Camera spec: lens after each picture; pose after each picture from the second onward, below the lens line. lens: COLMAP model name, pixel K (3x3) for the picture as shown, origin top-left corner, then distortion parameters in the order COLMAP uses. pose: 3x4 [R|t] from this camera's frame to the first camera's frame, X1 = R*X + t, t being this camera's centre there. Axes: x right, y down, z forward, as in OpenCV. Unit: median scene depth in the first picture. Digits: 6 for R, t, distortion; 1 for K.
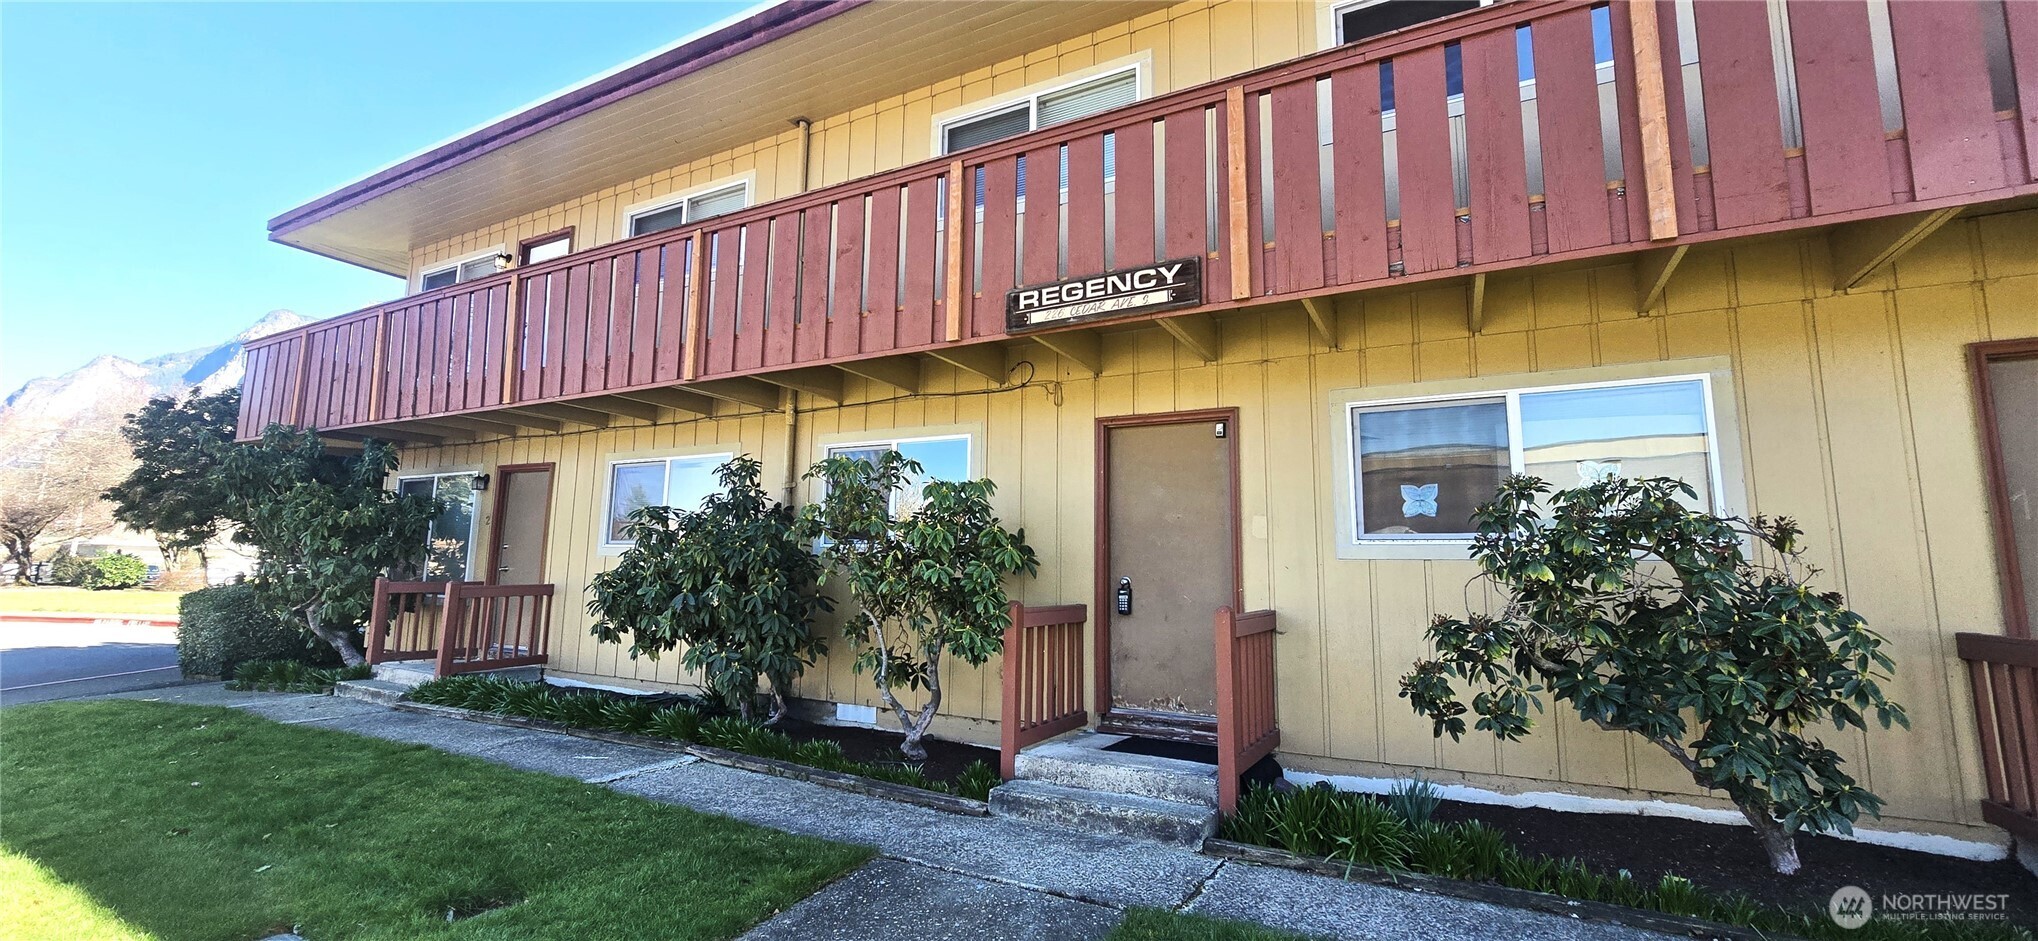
lens RADIAL K [[834.5, 0, 1008.8], [0, 834.5, 470.5], [0, 0, 1]] dist [-0.001634, 0.000132]
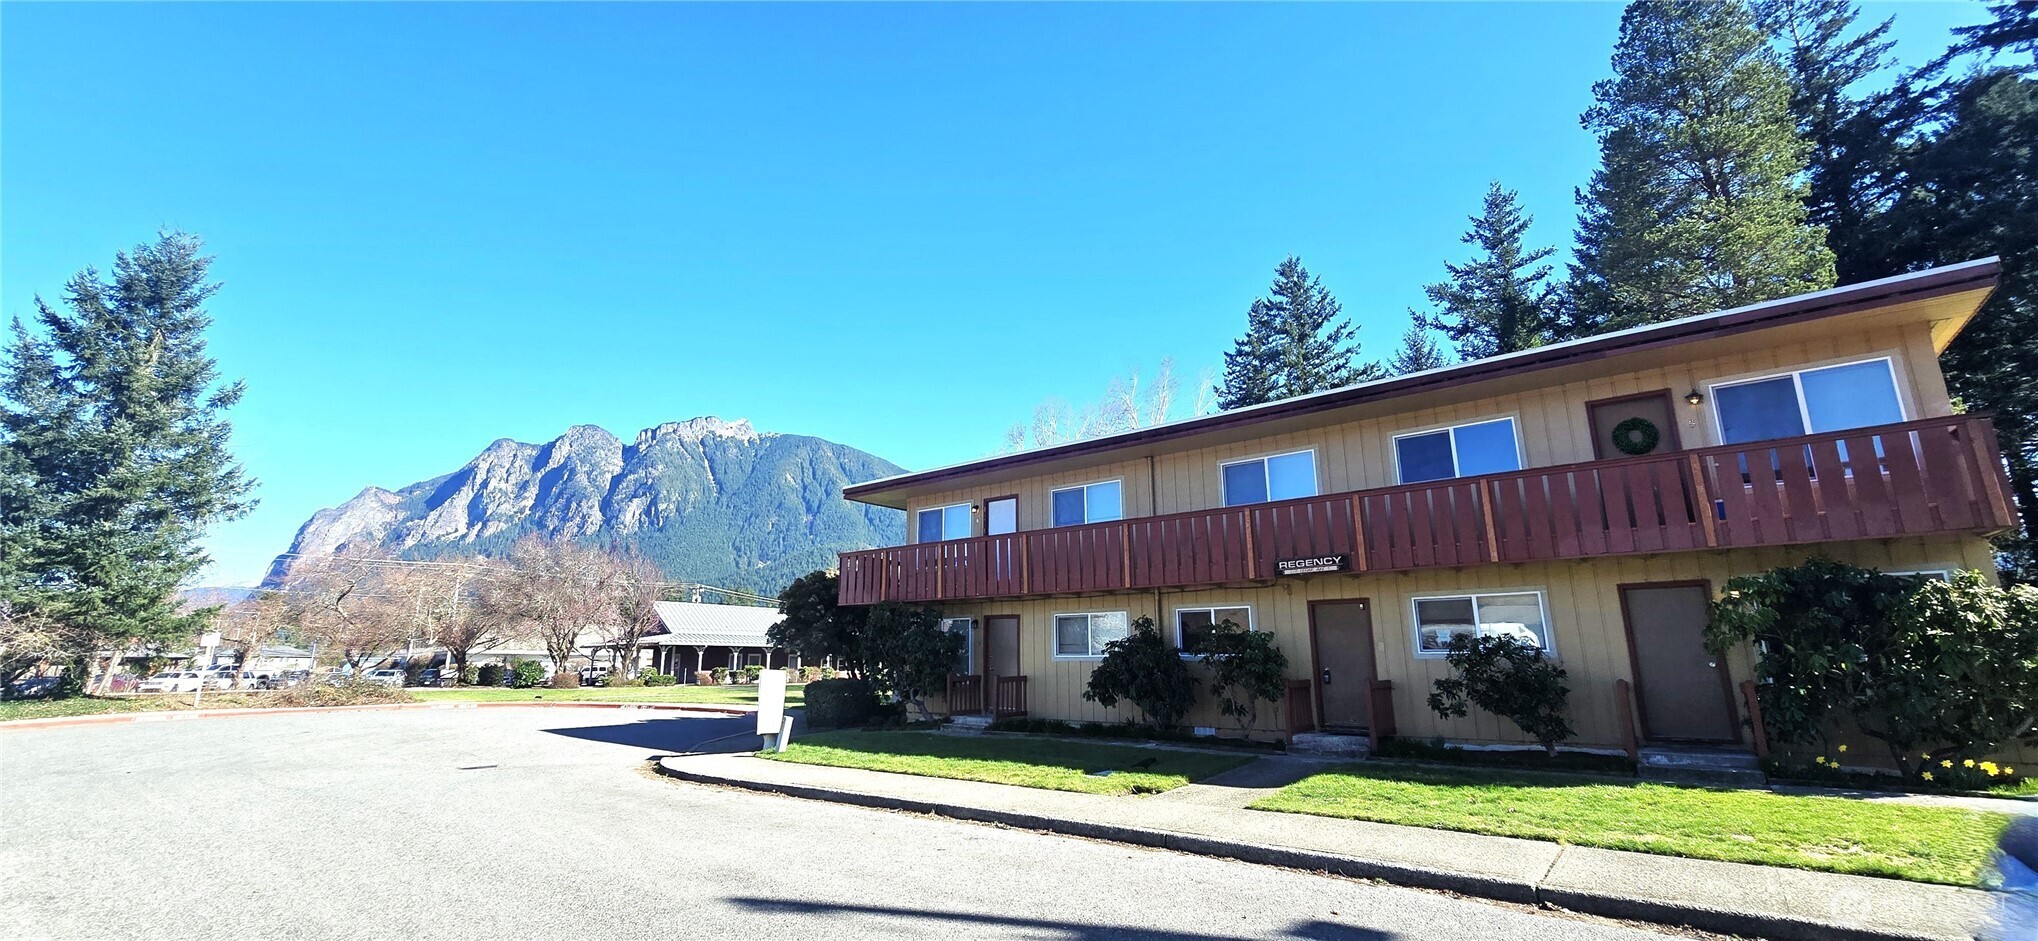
lens RADIAL K [[834.5, 0, 1008.8], [0, 834.5, 470.5], [0, 0, 1]] dist [-0.001634, 0.000132]
pose [[0.984147, -0.060367, -0.166763, -0.340752], [0.043220, 0.993575, -0.104602, -0.235466], [0.172006, 0.095736, 0.980433, -1.647558]]
